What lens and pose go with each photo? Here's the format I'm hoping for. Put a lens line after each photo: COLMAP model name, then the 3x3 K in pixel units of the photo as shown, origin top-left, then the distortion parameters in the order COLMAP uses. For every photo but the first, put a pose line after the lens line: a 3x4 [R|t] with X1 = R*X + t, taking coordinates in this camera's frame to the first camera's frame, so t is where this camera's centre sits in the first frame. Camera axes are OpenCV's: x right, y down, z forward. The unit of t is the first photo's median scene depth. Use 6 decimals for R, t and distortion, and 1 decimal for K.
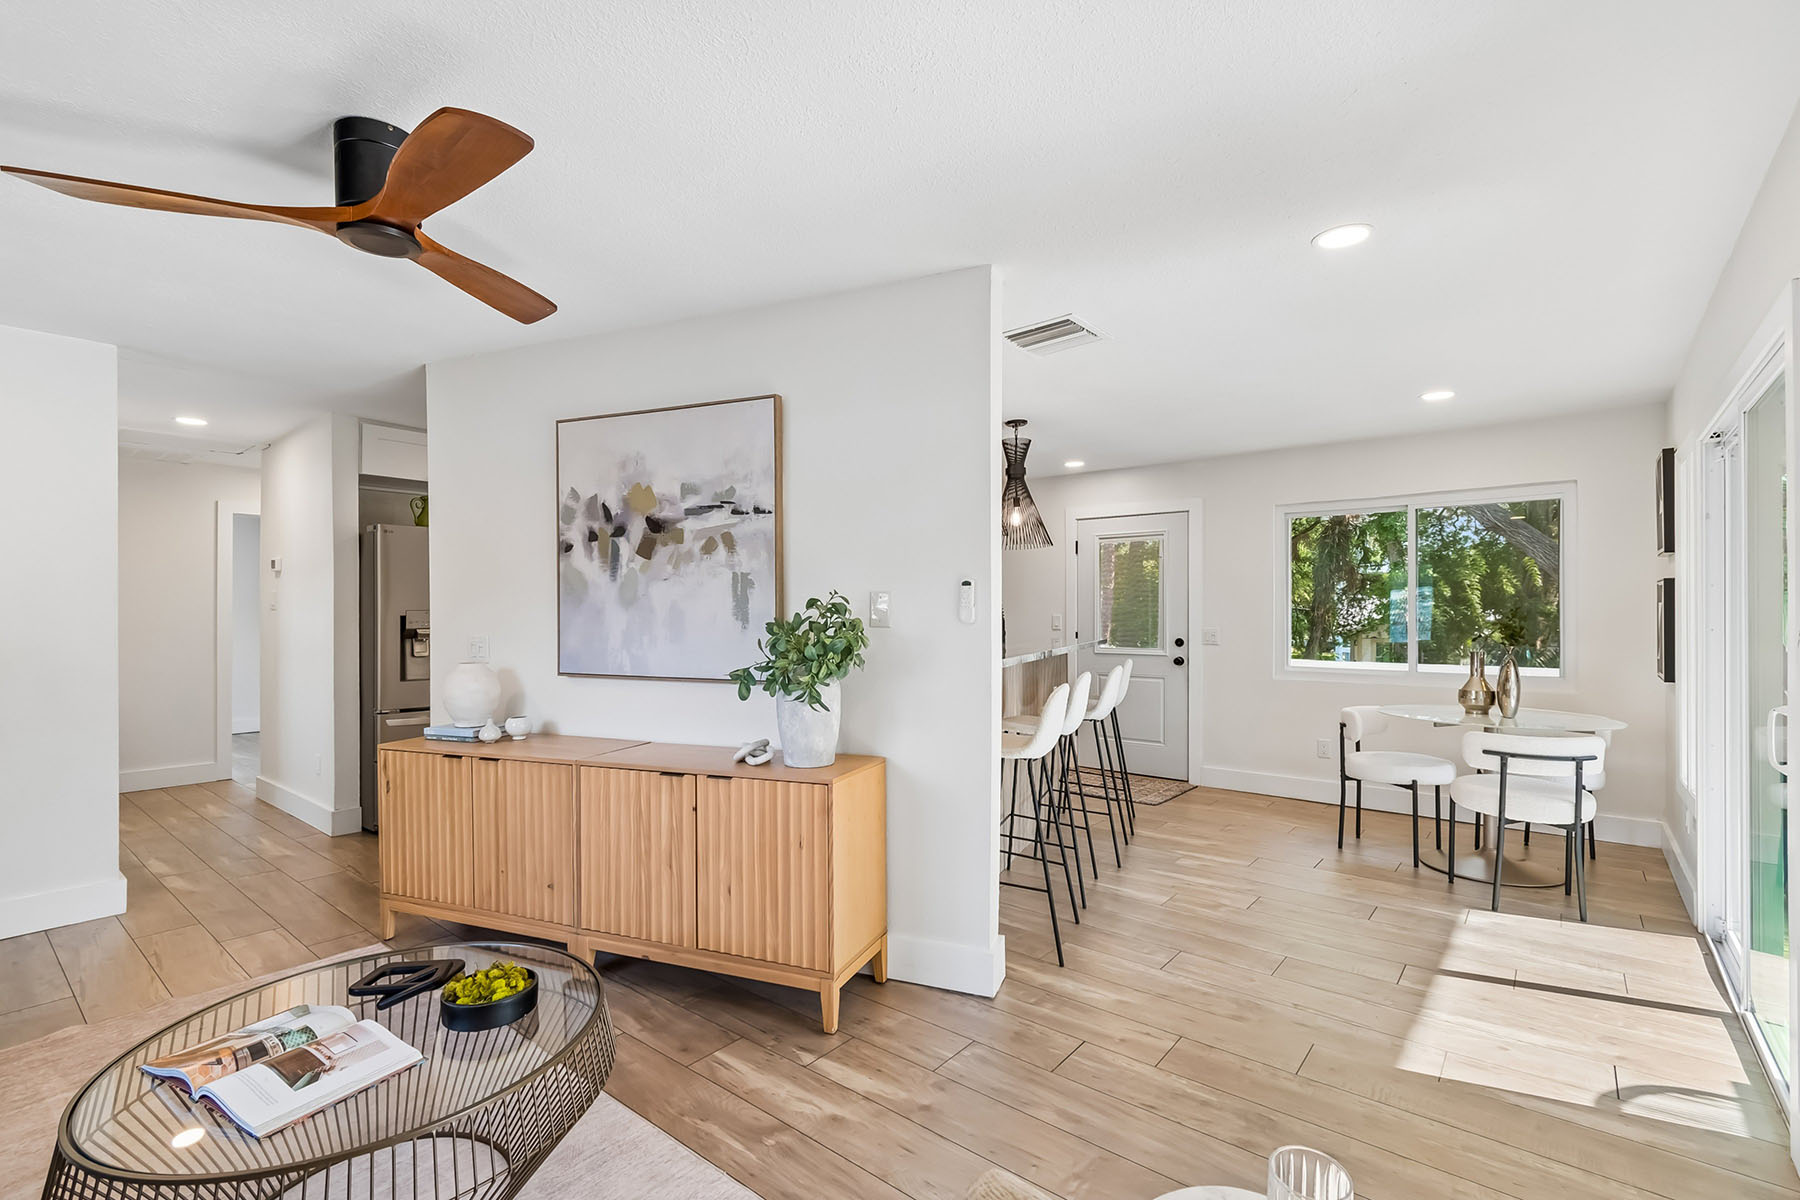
lens RADIAL K [[811.3, 0, 900.0], [0, 811.3, 600.0], [0, 0, 1]] dist [0.001164, 0.000149]
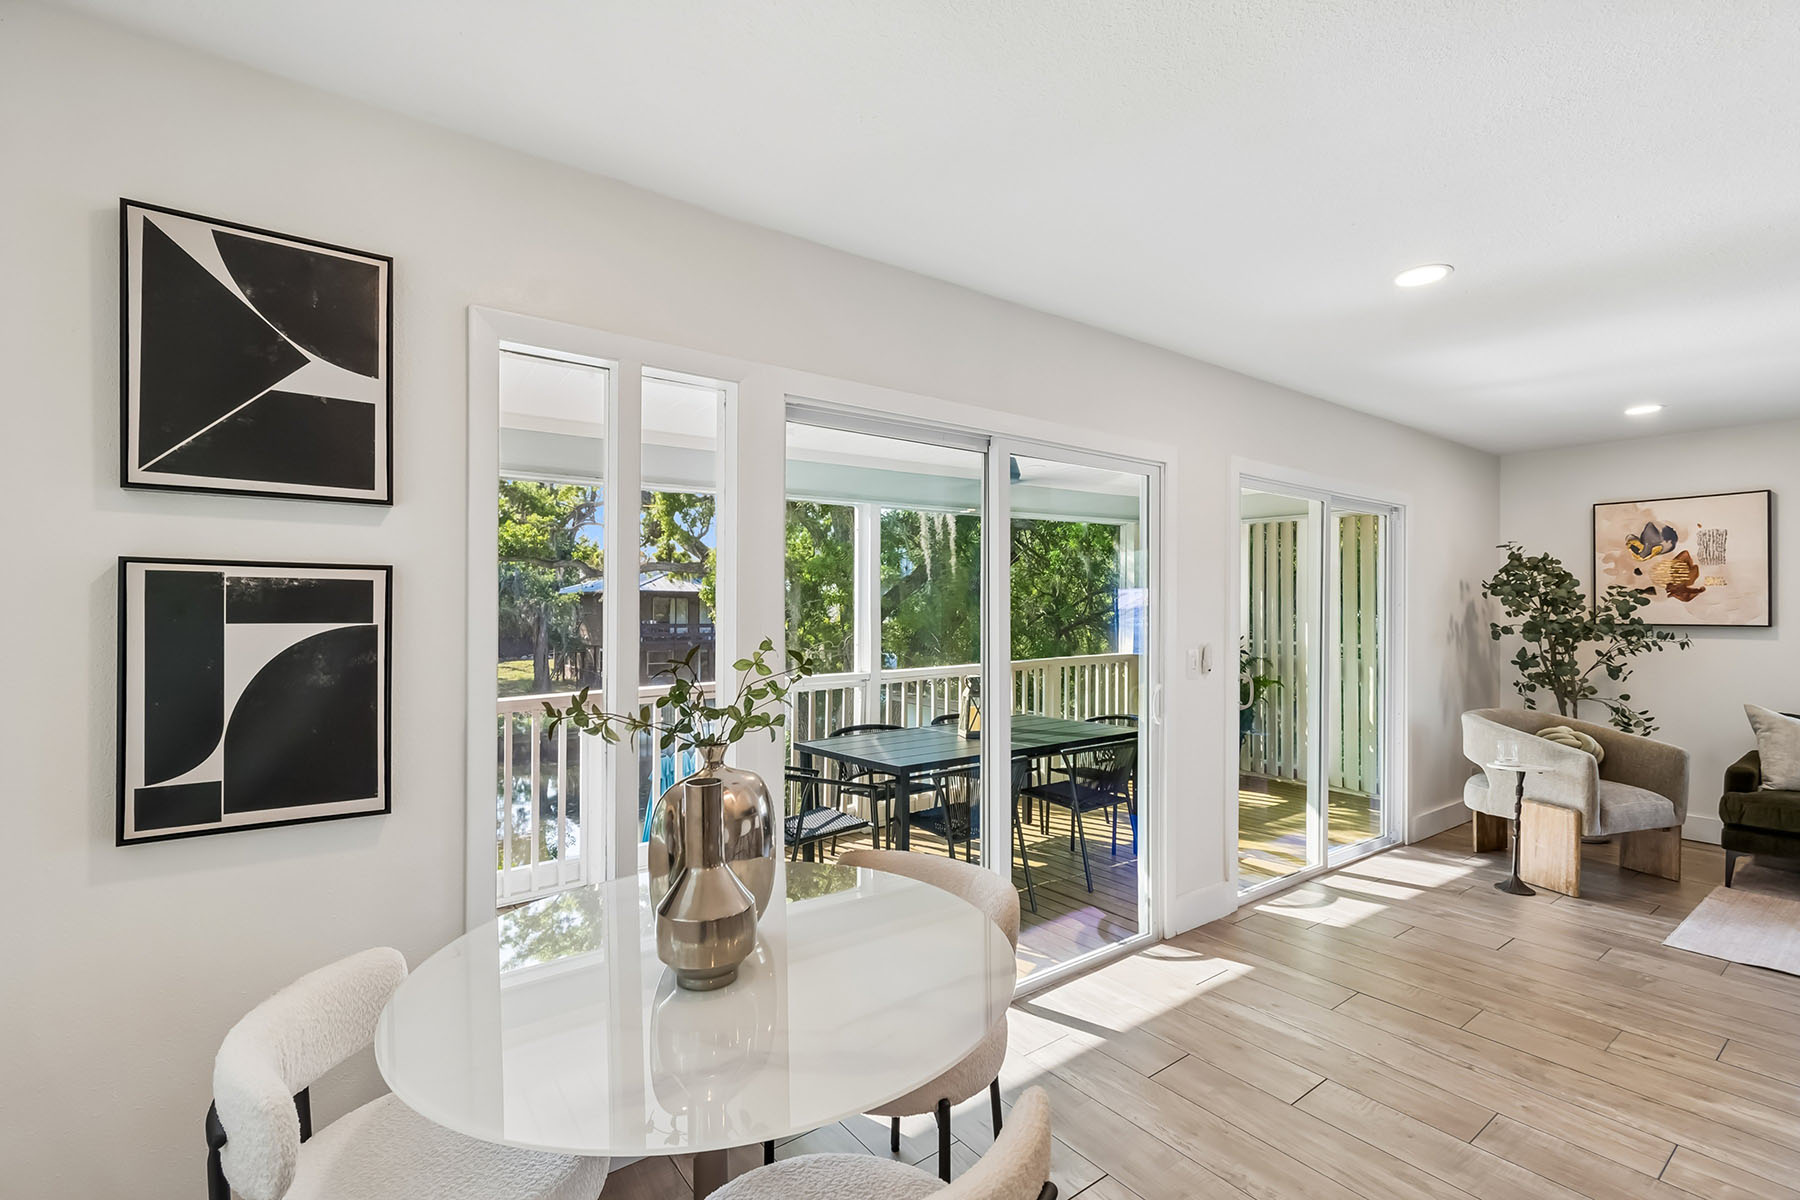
lens RADIAL K [[810.1, 0, 887.6], [0, 810.1, 601.1], [0, 0, 1]] dist [-0.000336, -0.000902]
pose [[-0.969184, 0.005849, 0.246269, 1.011395], [-0.000558, 0.999663, -0.025938, -0.002288], [-0.246338, -0.025276, -0.968854, 2.322739]]
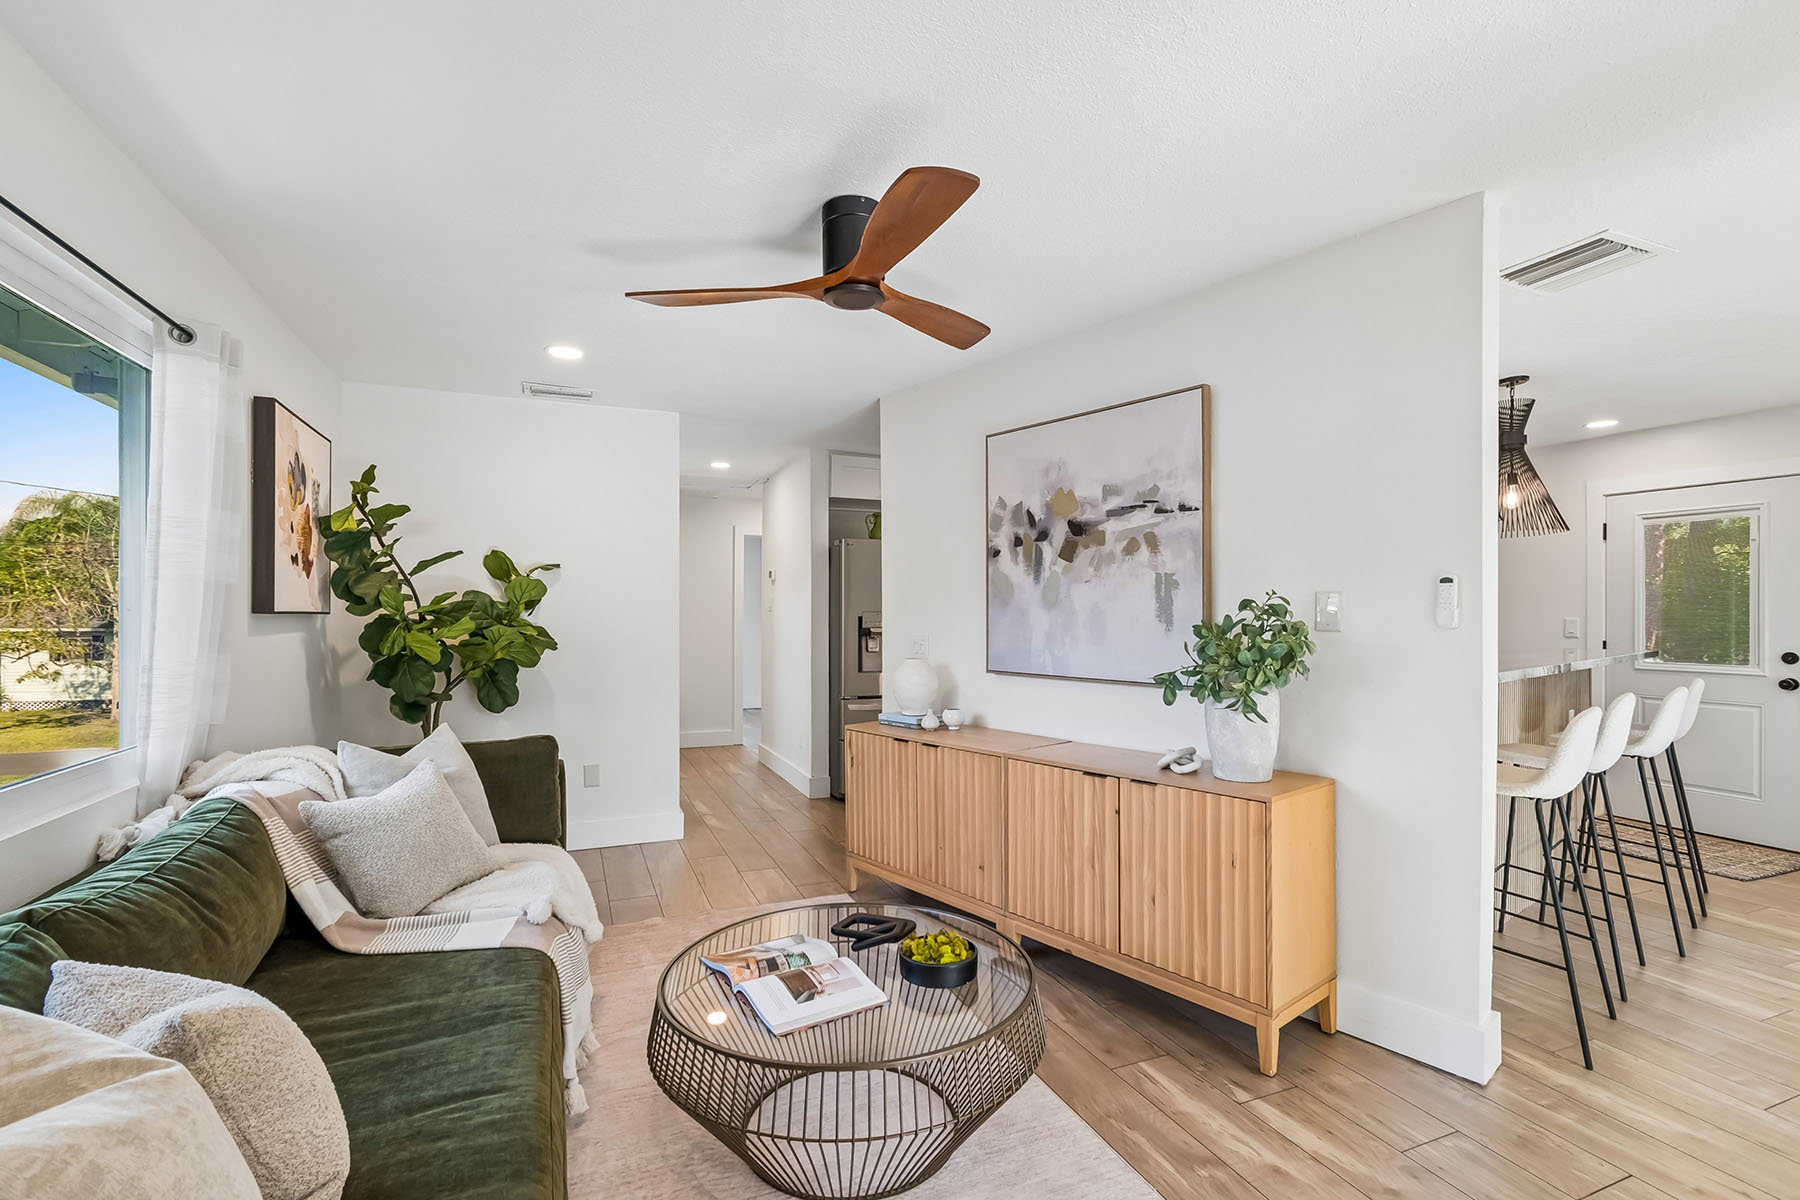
lens RADIAL K [[810.1, 0, 887.6], [0, 810.1, 601.1], [0, 0, 1]] dist [-0.000336, -0.000902]
pose [[0.879189, -0.004879, -0.476448, -0.025937], [0.004468, 0.999988, -0.001996, 0.000041], [0.476452, -0.000374, 0.879200, -0.005988]]
